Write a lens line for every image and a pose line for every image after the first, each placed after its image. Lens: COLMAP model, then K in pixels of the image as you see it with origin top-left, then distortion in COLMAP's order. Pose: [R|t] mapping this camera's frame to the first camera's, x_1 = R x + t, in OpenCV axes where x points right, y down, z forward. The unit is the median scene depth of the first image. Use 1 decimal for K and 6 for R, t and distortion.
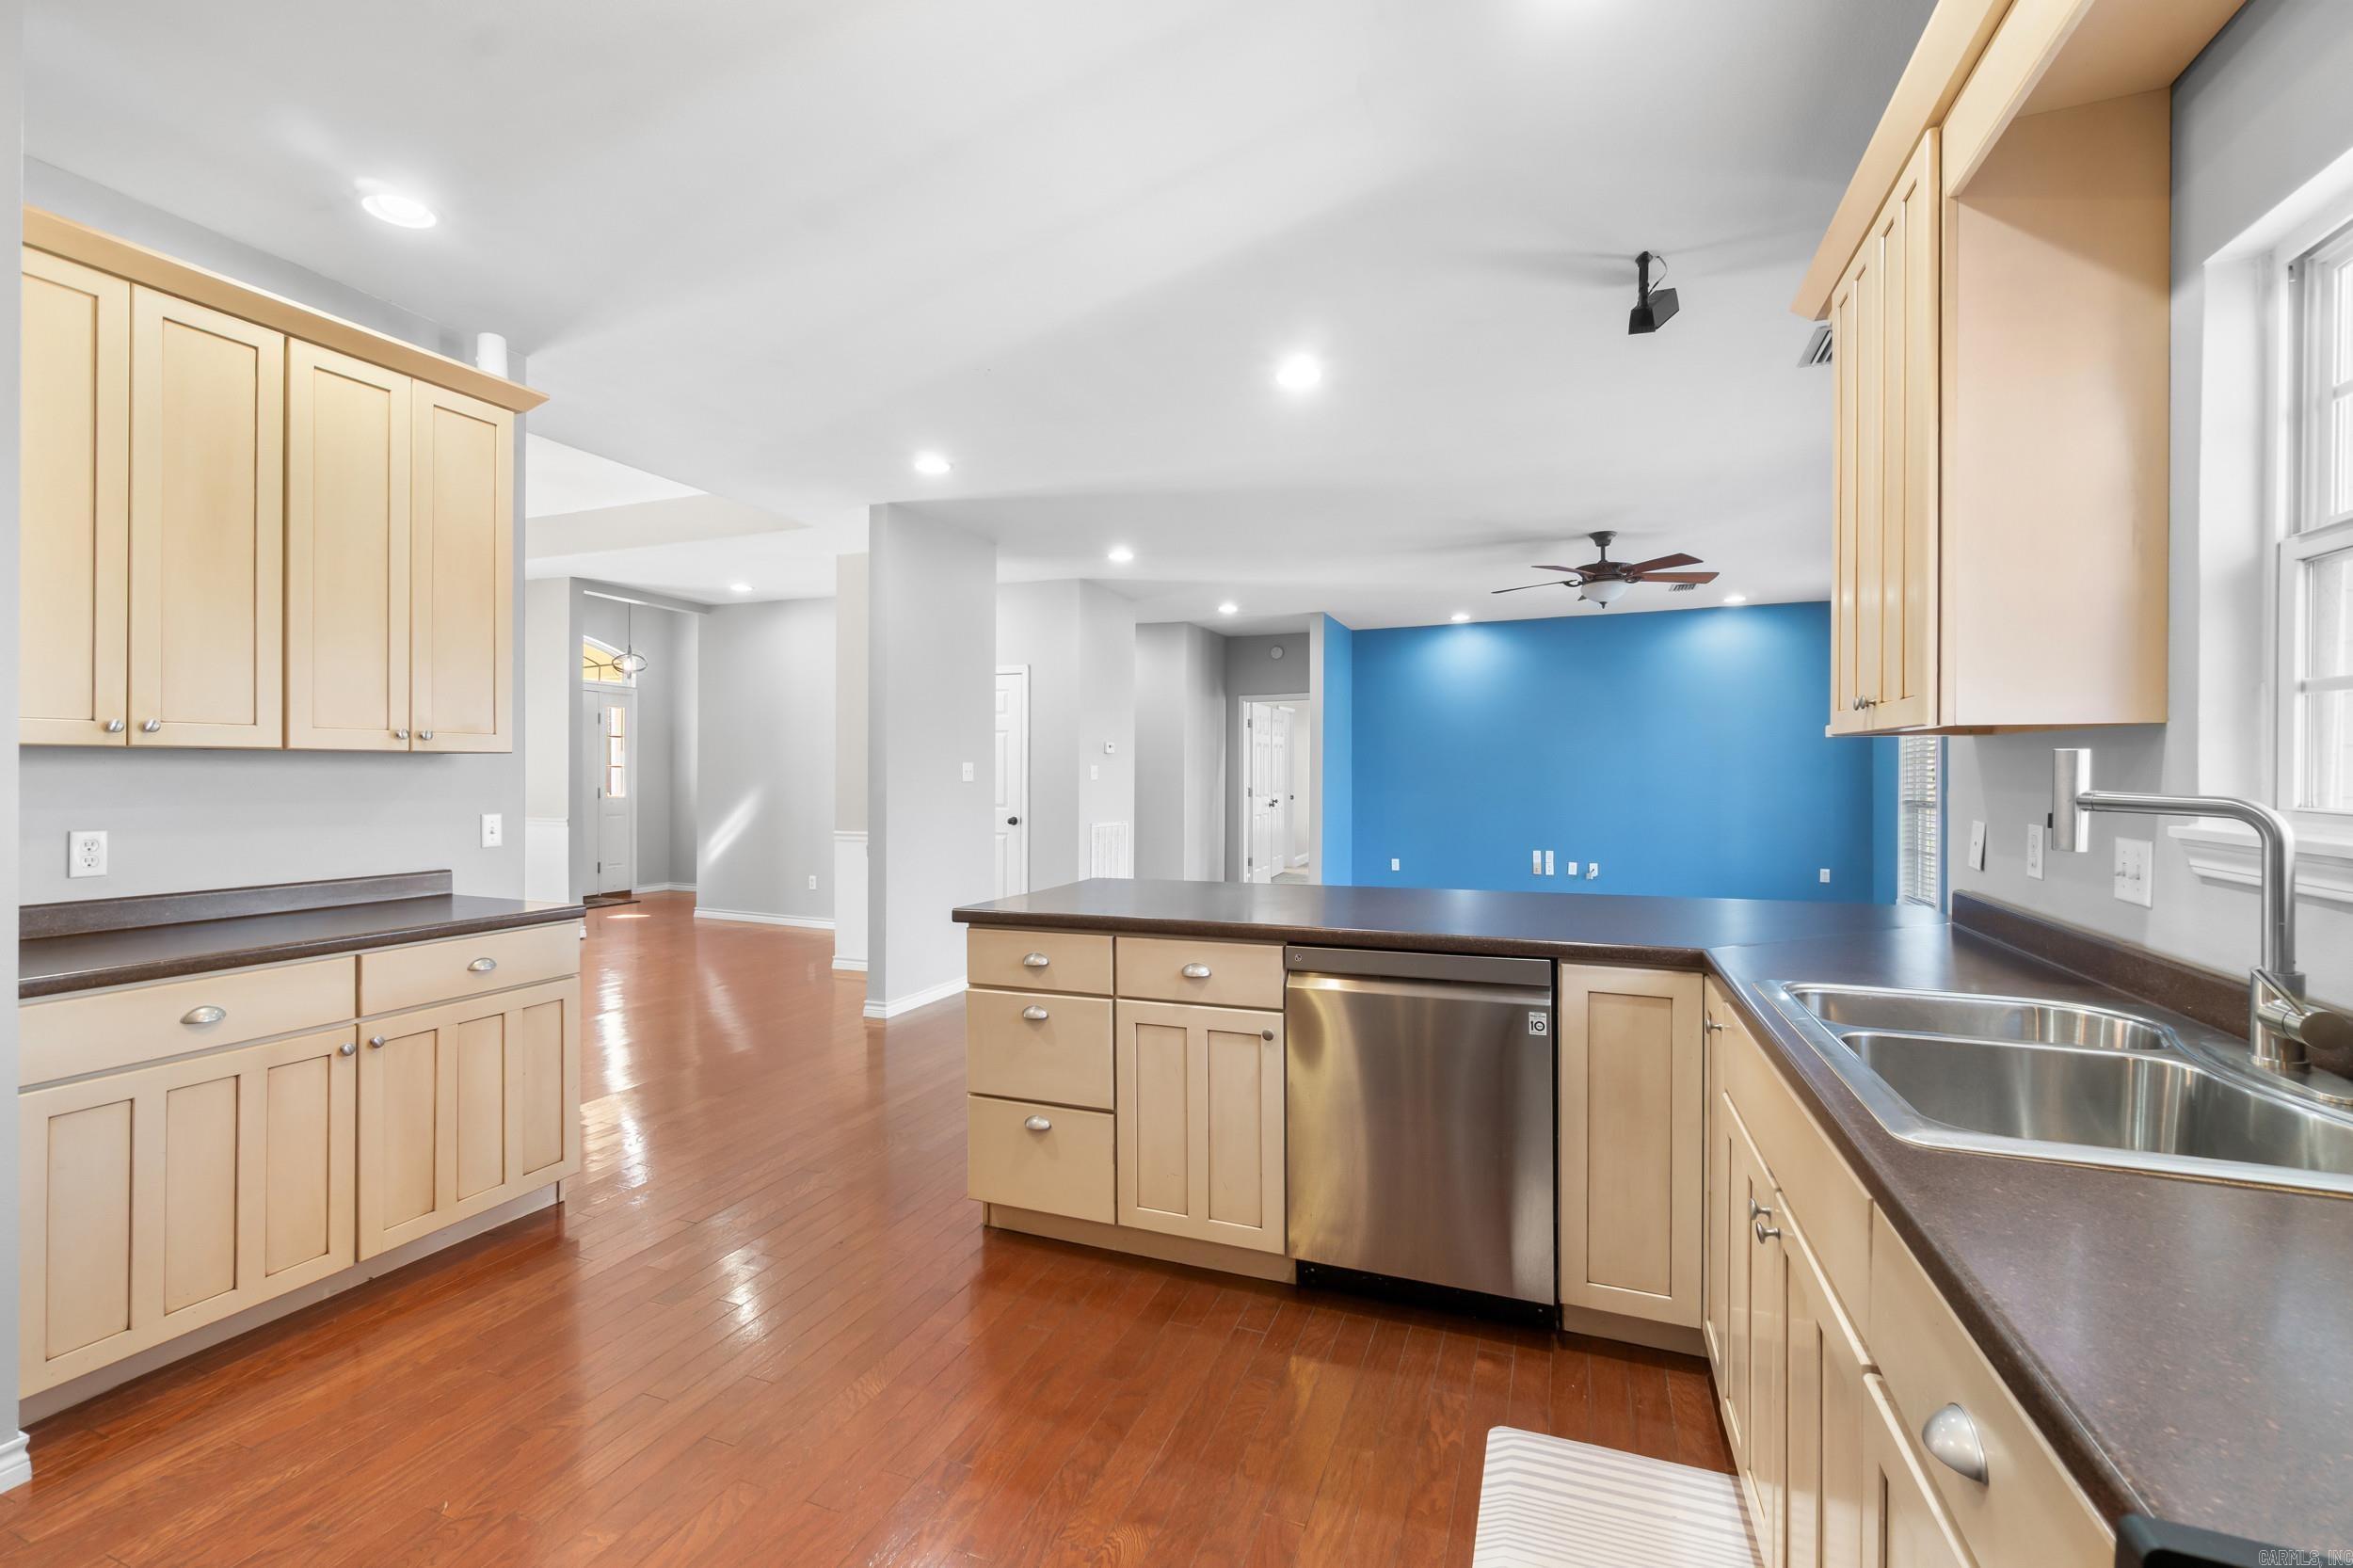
lens RADIAL K [[1040.5, 0, 1145.3], [0, 1040.5, 769.4], [0, 0, 1]] dist [0.000302, -0.000014]
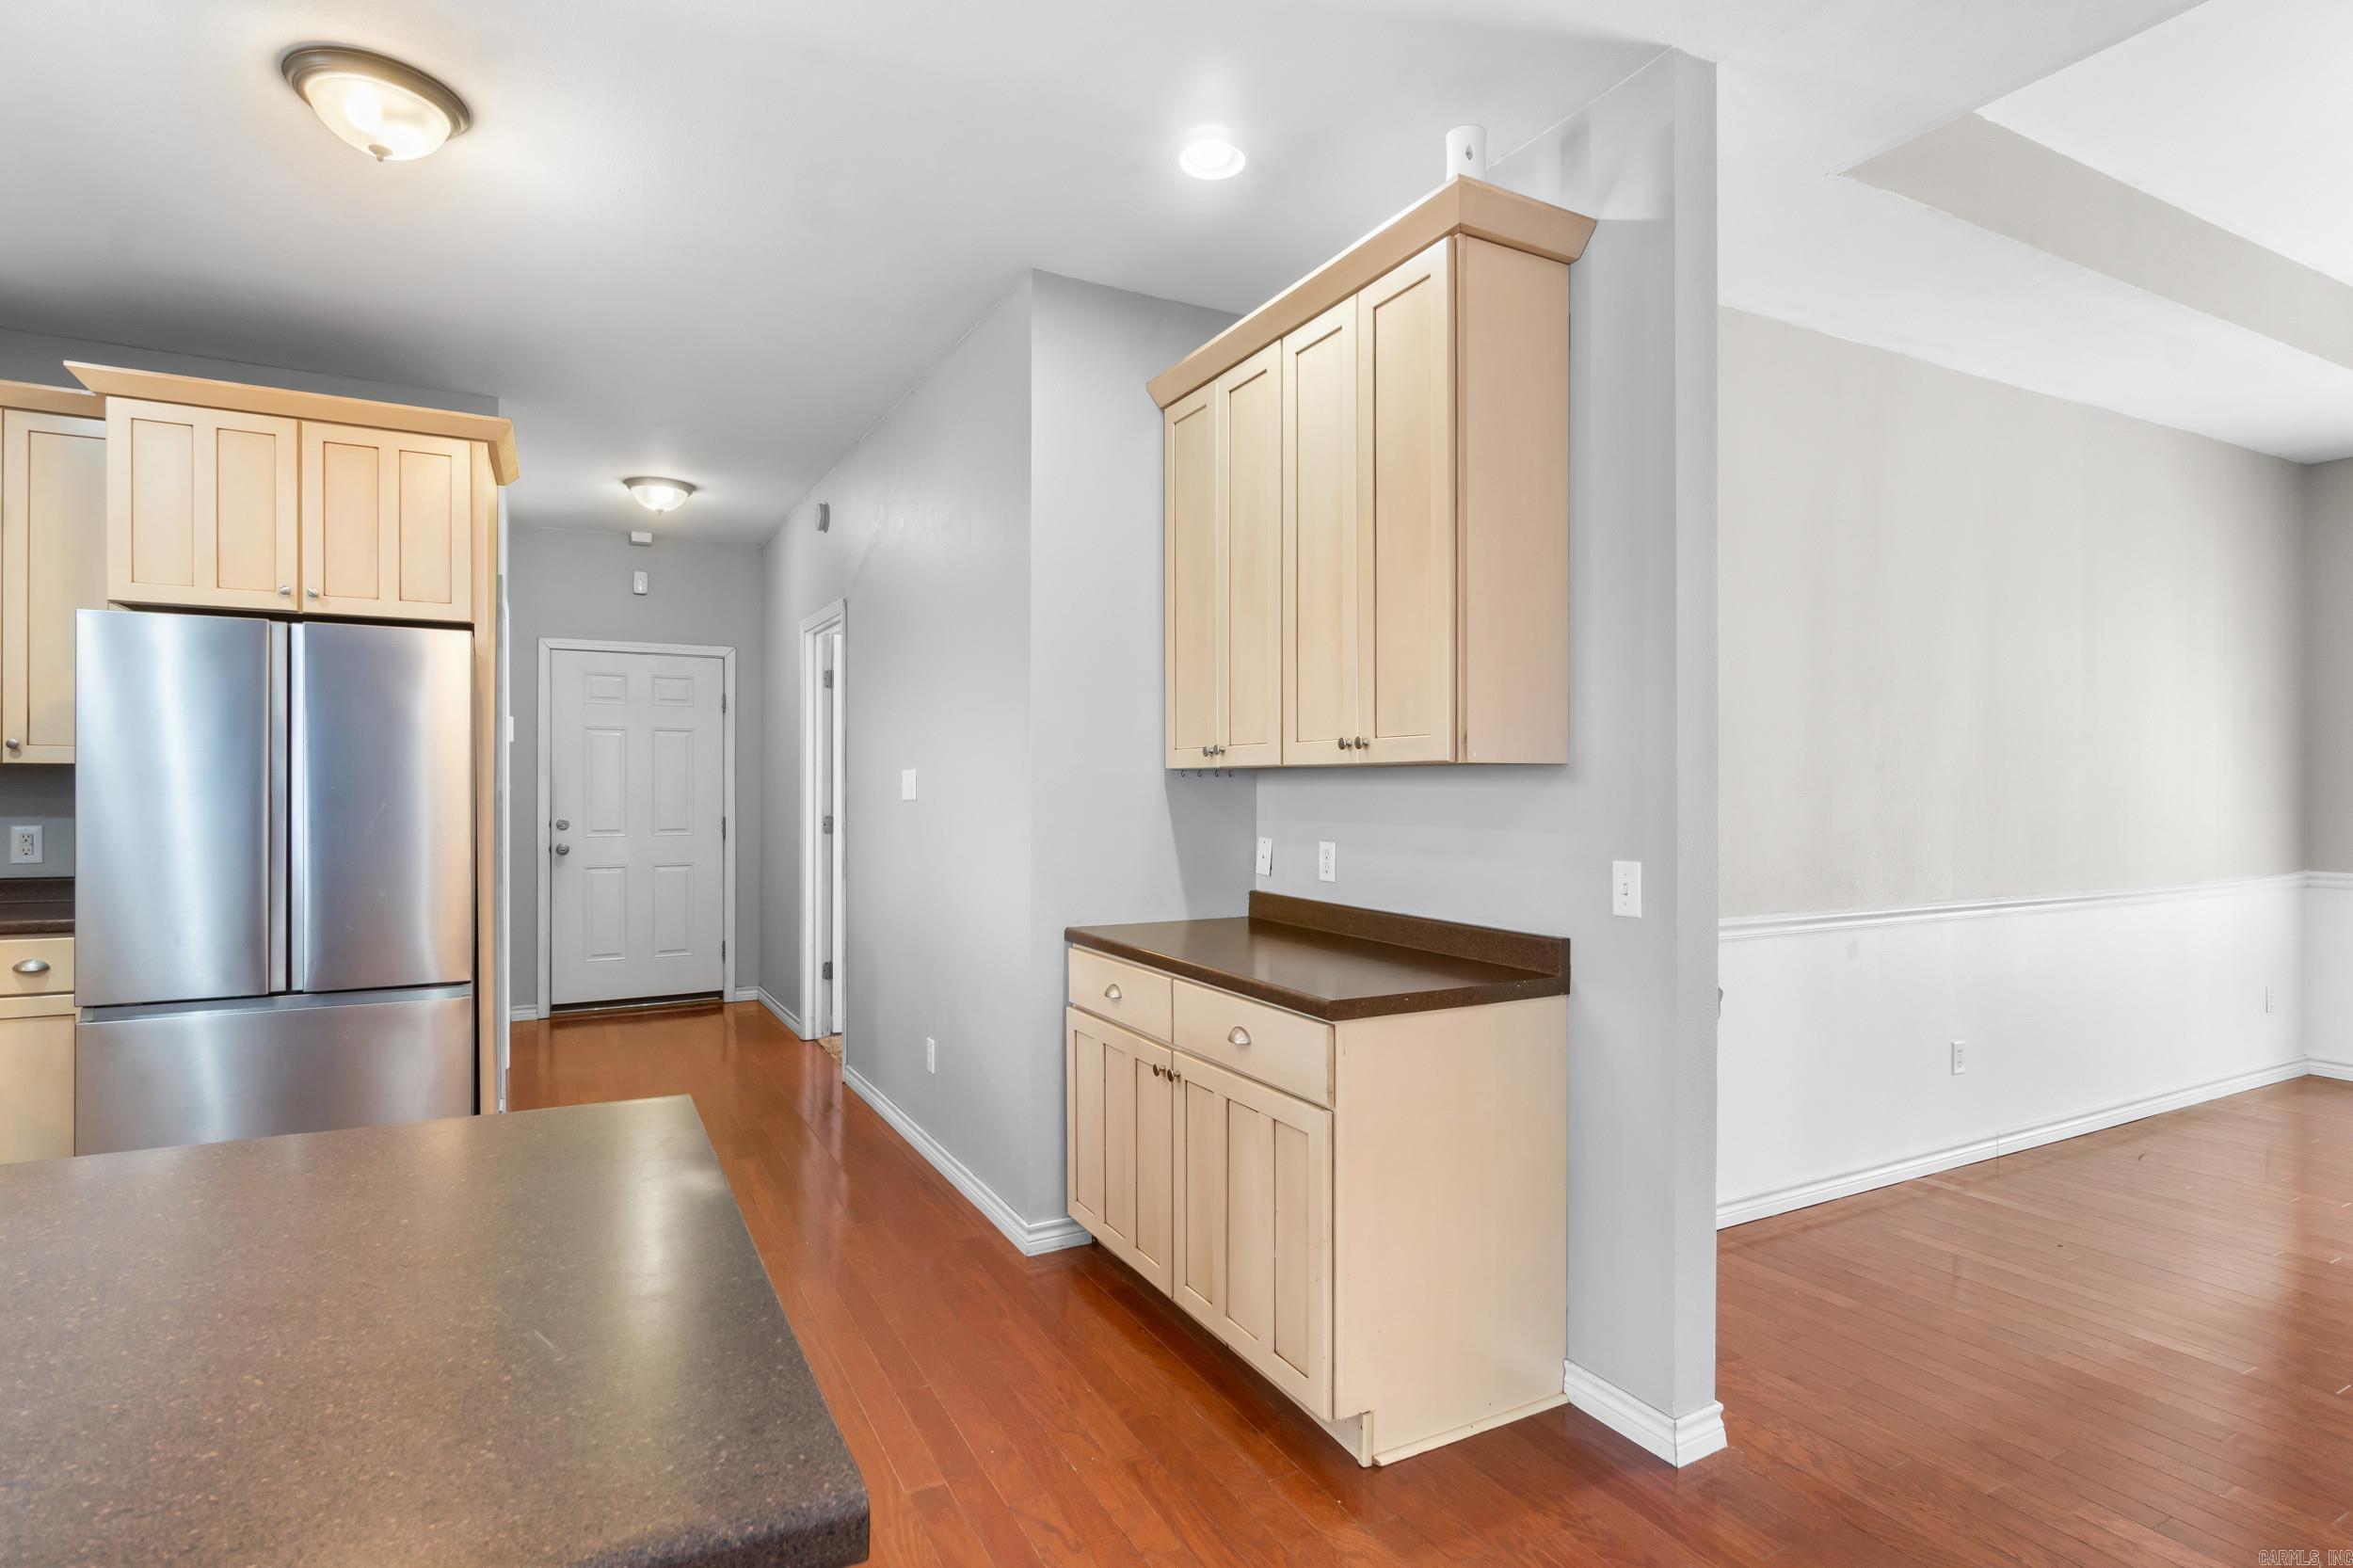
lens RADIAL K [[1137.9, 0, 1164.3], [0, 1137.9, 772.6], [0, 0, 1]] dist [-0.000614, 0.000517]
pose [[-0.640165, -0.014677, -0.768097, 0.061763], [-0.004241, 0.999870, -0.015570, 0.003472], [0.768226, -0.006710, -0.640144, 1.754218]]
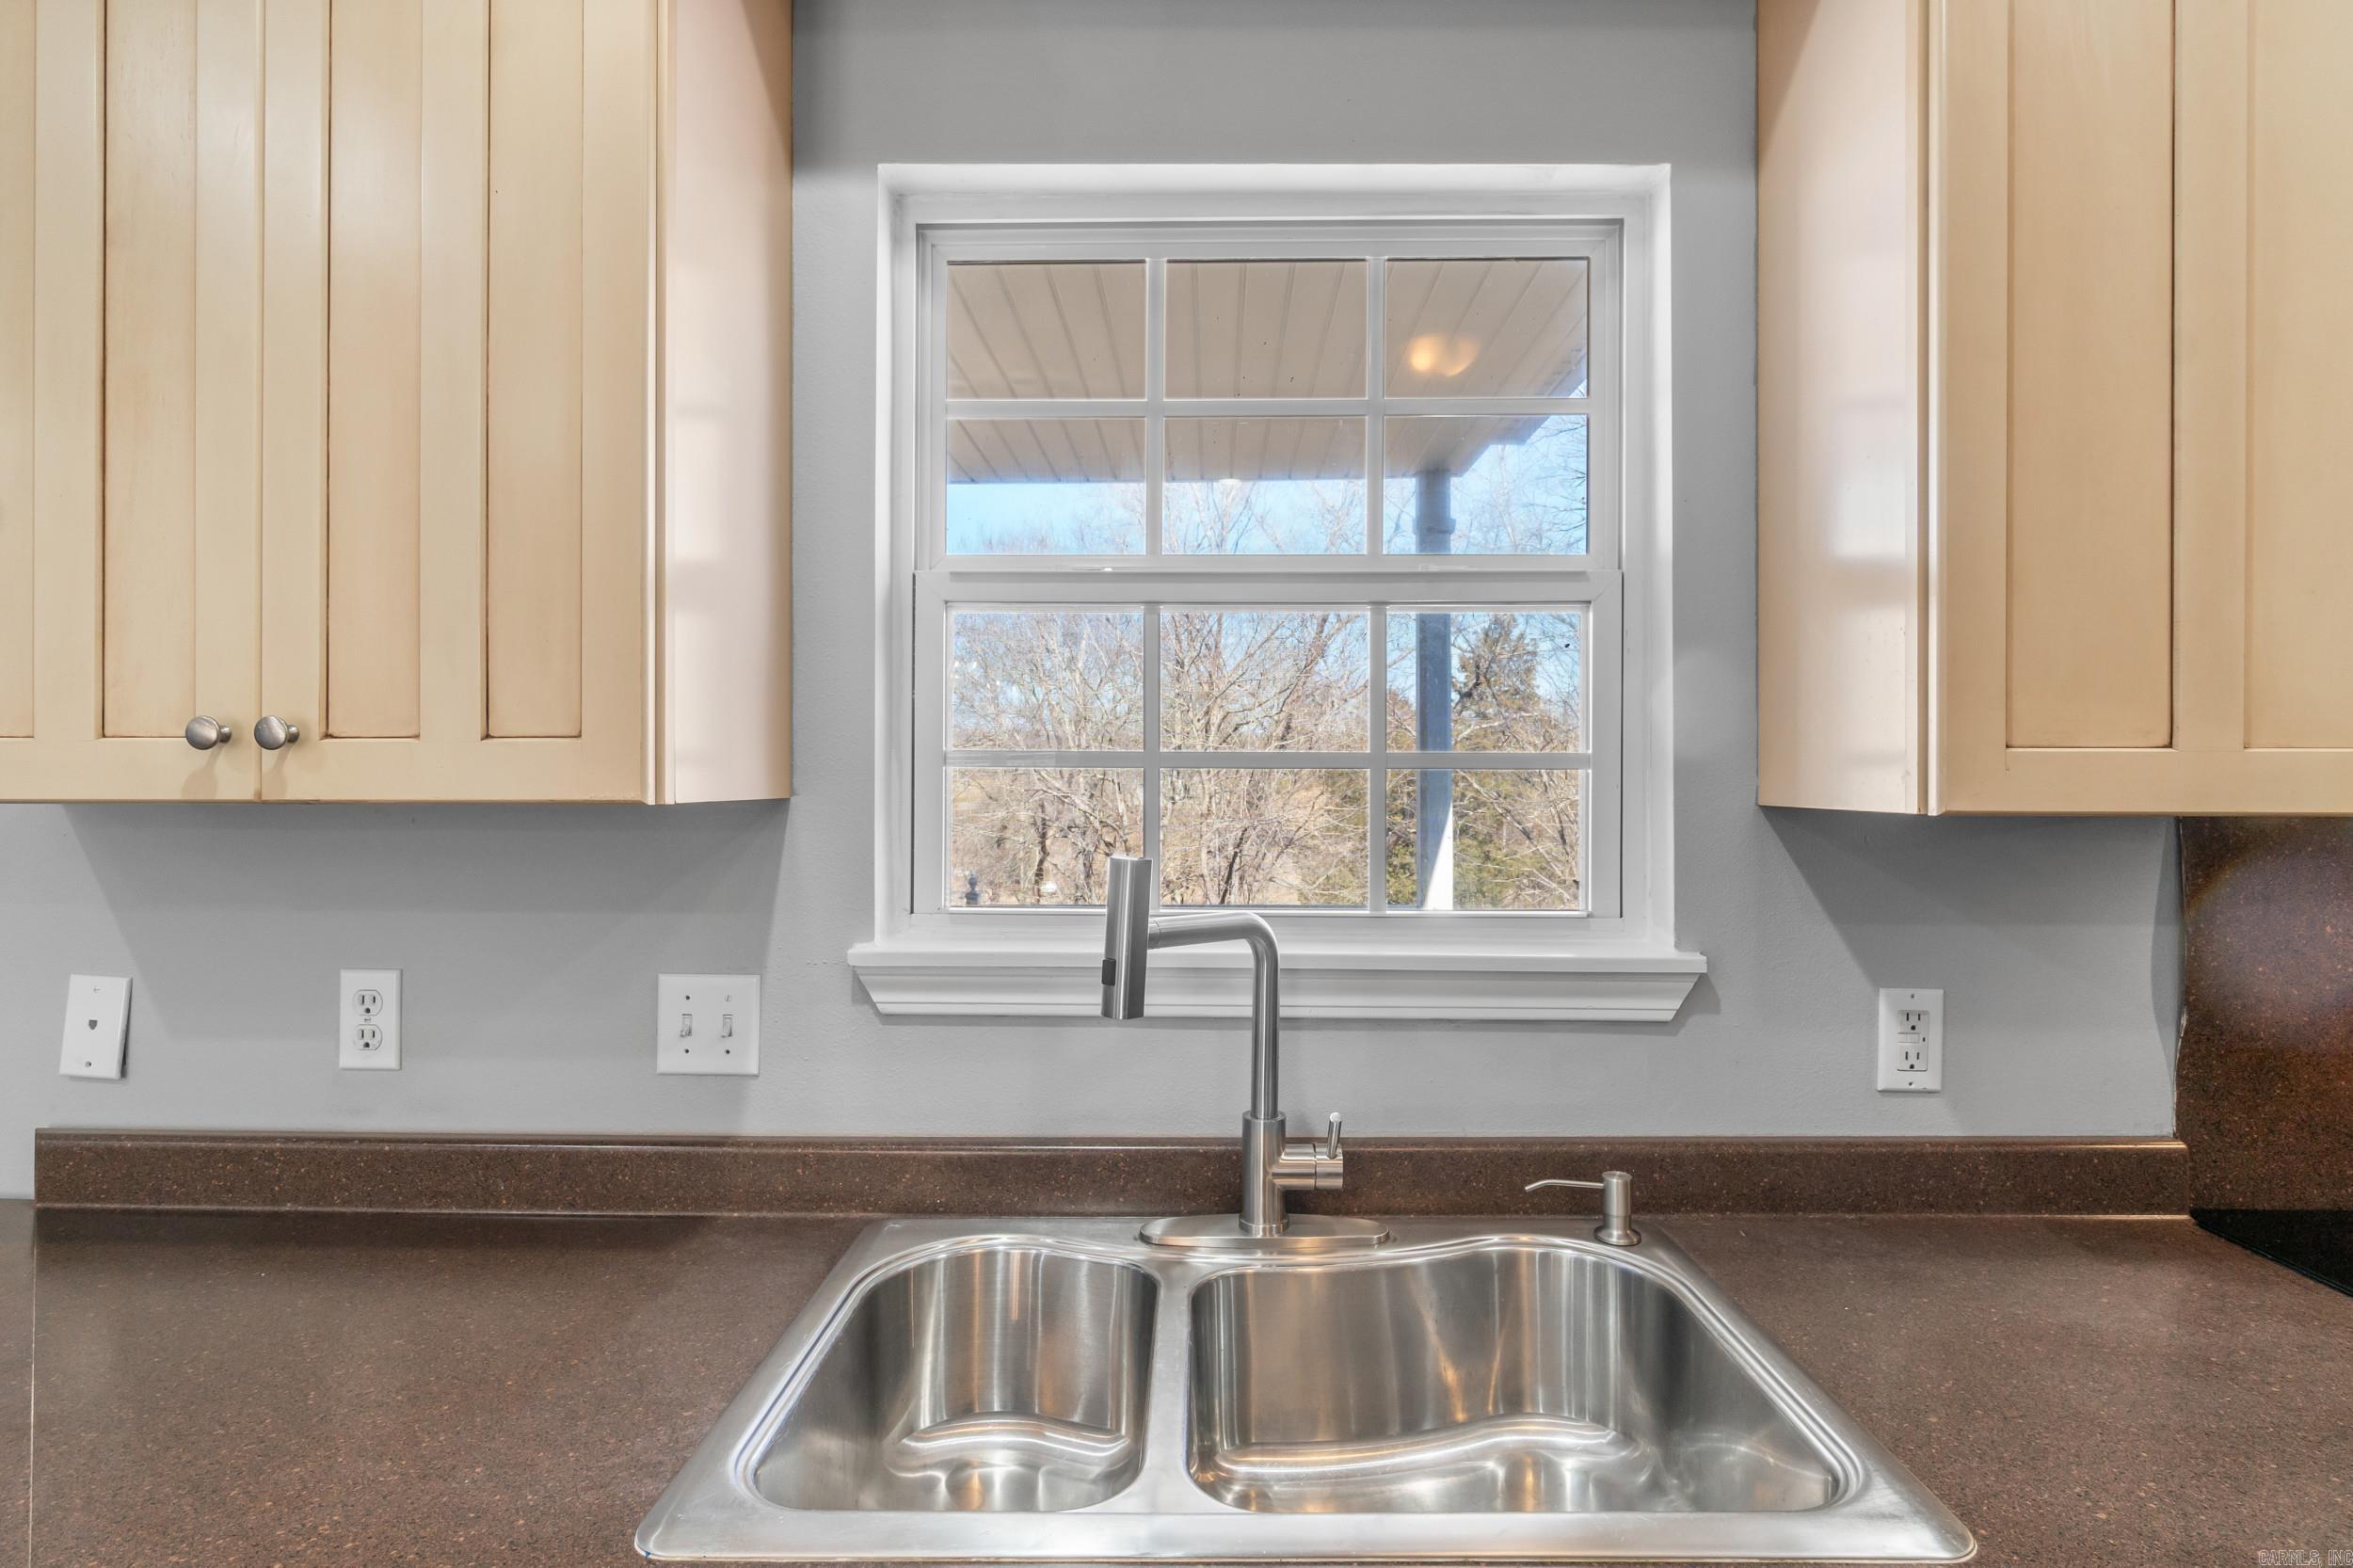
lens RADIAL K [[1231.7, 0, 1174.3], [0, 1231.7, 772.0], [0, 0, 1]] dist [-0.005030, -0.000405]
pose [[-0.355076, 0.004952, 0.934824, 0.100891], [0.002381, 0.999988, -0.004393, -0.040658], [-0.934834, 0.000666, -0.355083, 0.754484]]
